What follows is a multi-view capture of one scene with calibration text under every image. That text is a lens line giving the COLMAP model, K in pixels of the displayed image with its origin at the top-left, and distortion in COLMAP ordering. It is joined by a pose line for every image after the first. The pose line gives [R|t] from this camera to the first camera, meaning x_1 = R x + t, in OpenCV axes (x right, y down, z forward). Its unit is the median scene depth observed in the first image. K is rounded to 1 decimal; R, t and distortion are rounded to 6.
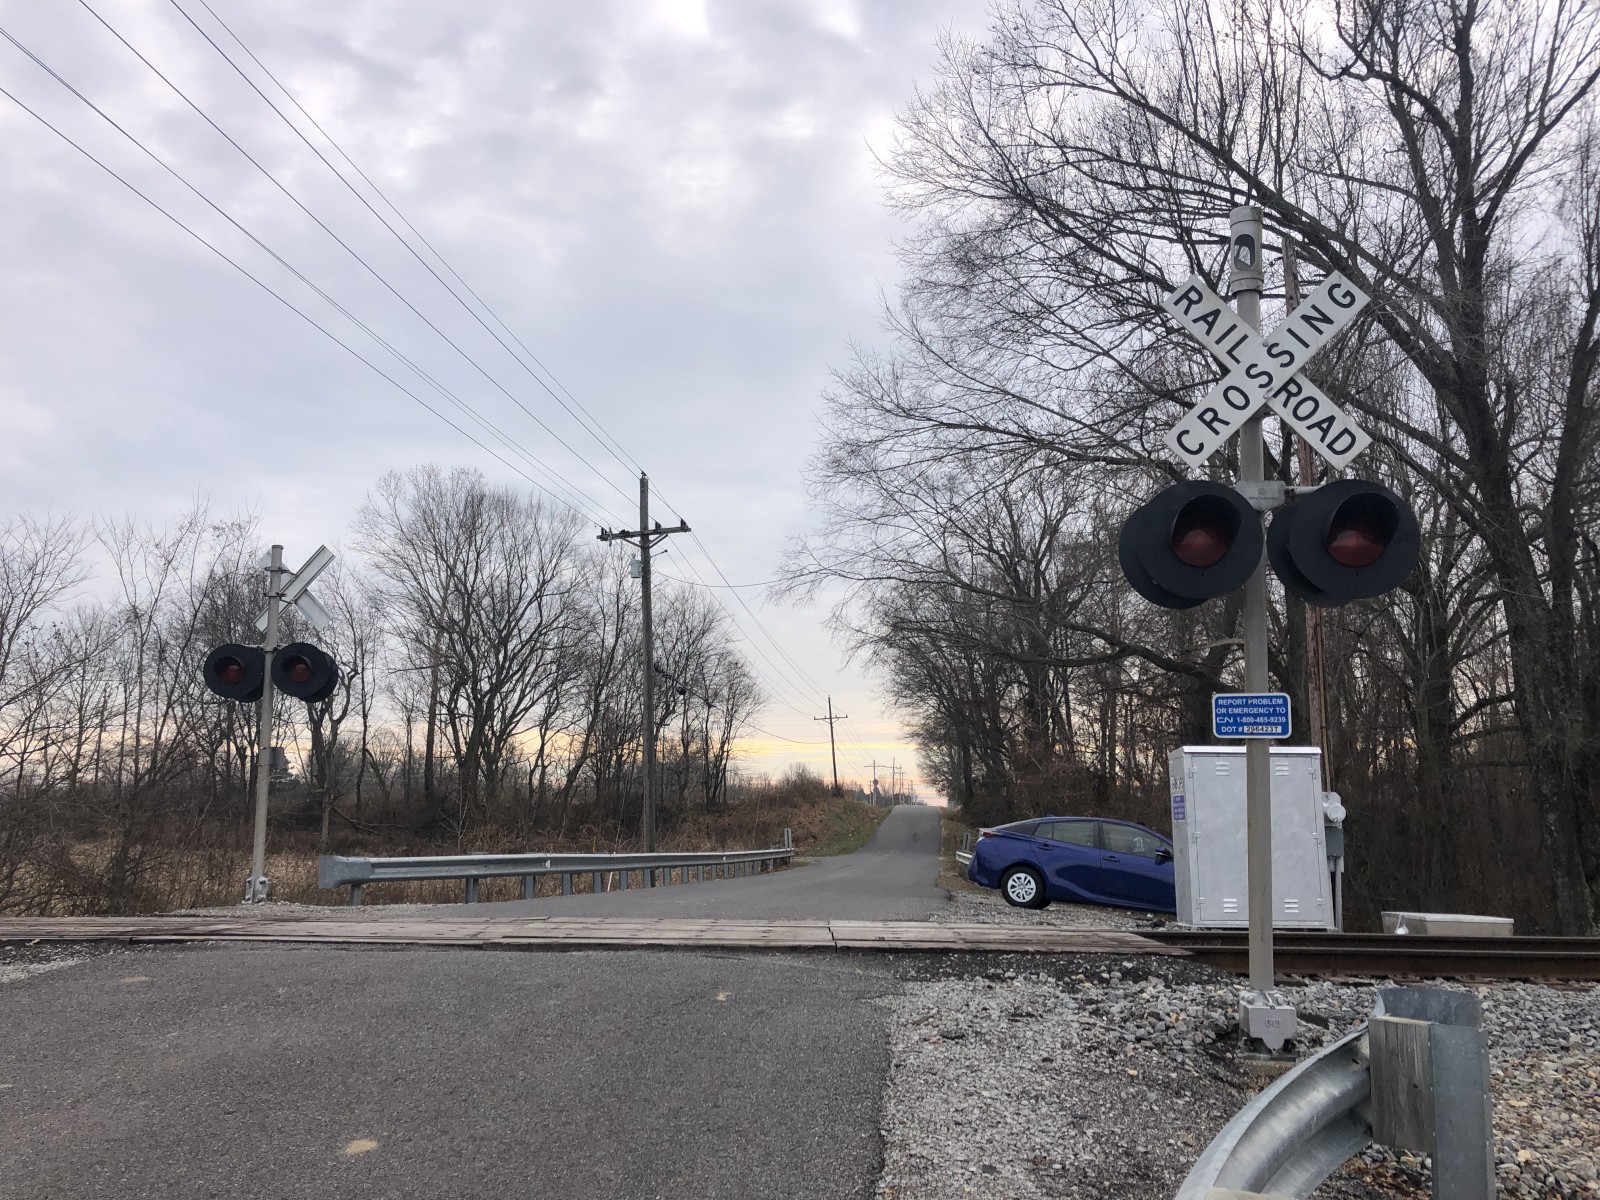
lens RADIAL K [[1247.5, 0, 800.3], [0, 1247.5, 571.1], [0, 0, 1]] dist [0.005159, -0.002035]
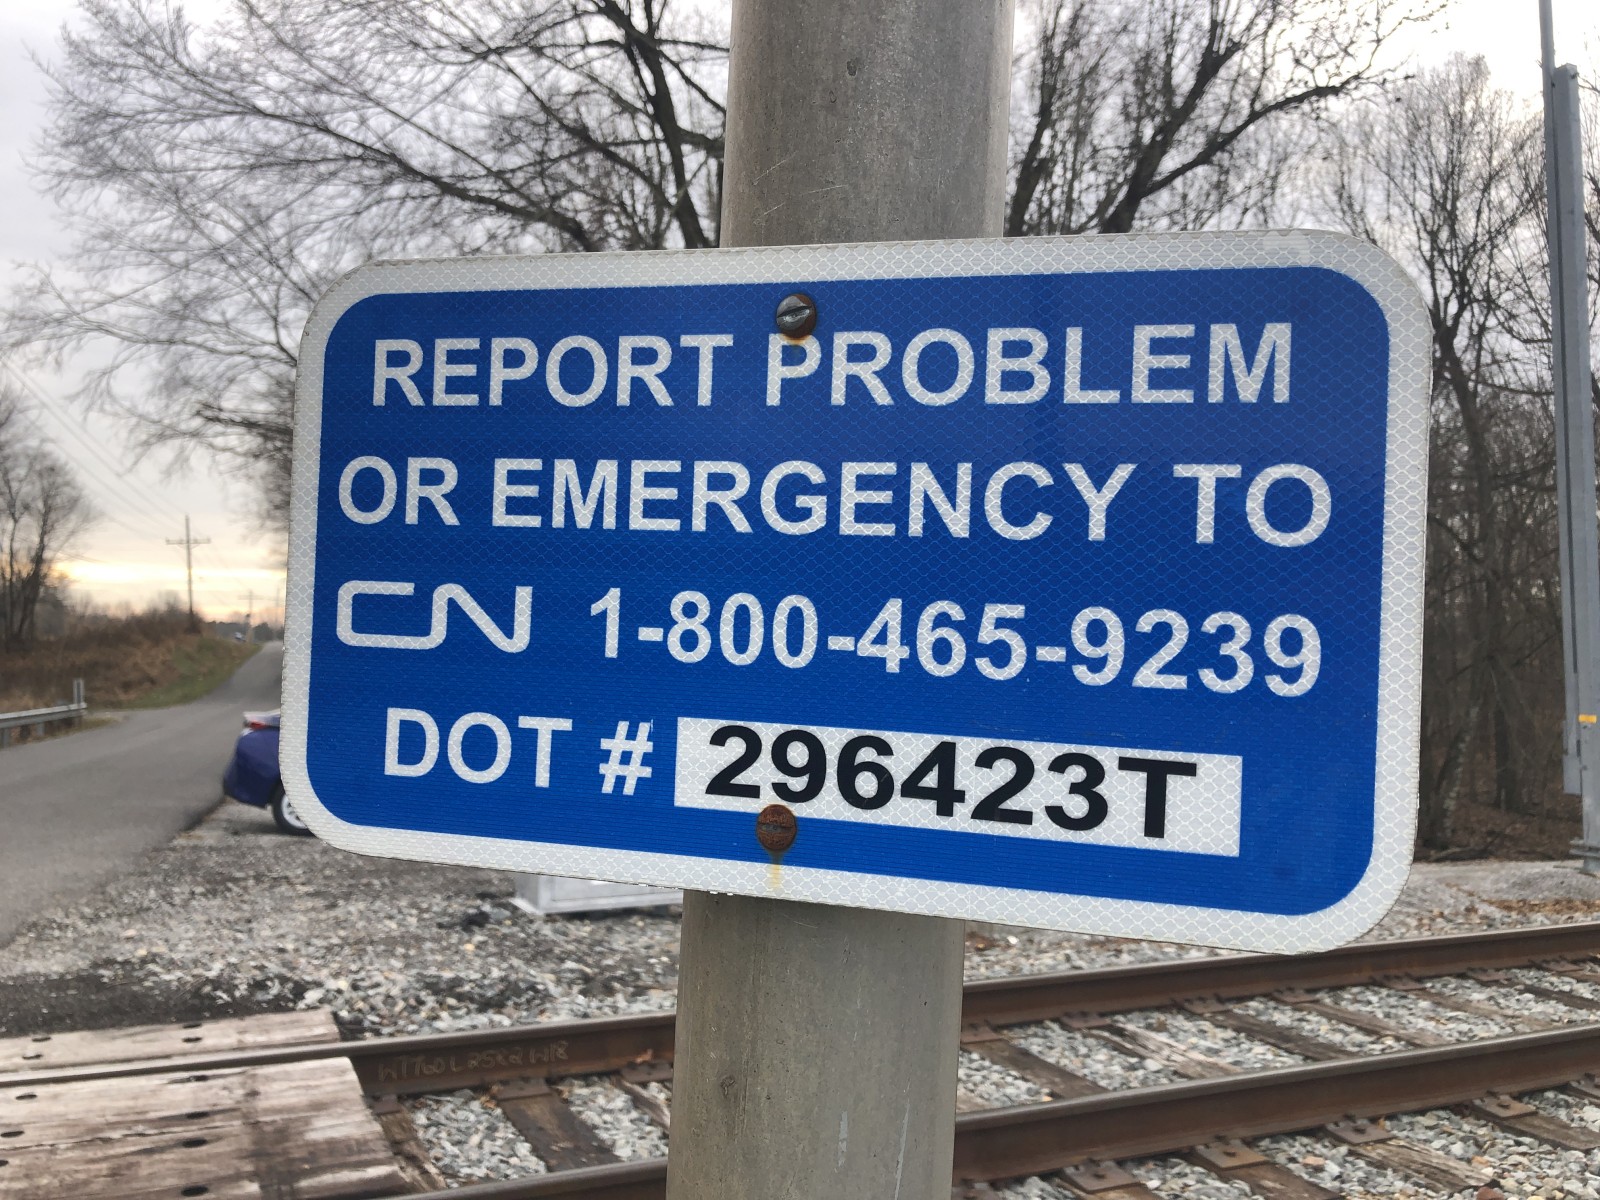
lens RADIAL K [[1343.7, 0, 796.8], [0, 1343.7, 622.9], [0, 0, 1]] dist [0.086921, -0.151303]
pose [[0.900788, 0.013988, 0.434034, 0.326653], [-0.087020, 0.985022, 0.148856, 0.106463], [-0.425451, -0.171858, 0.888513, 0.925298]]
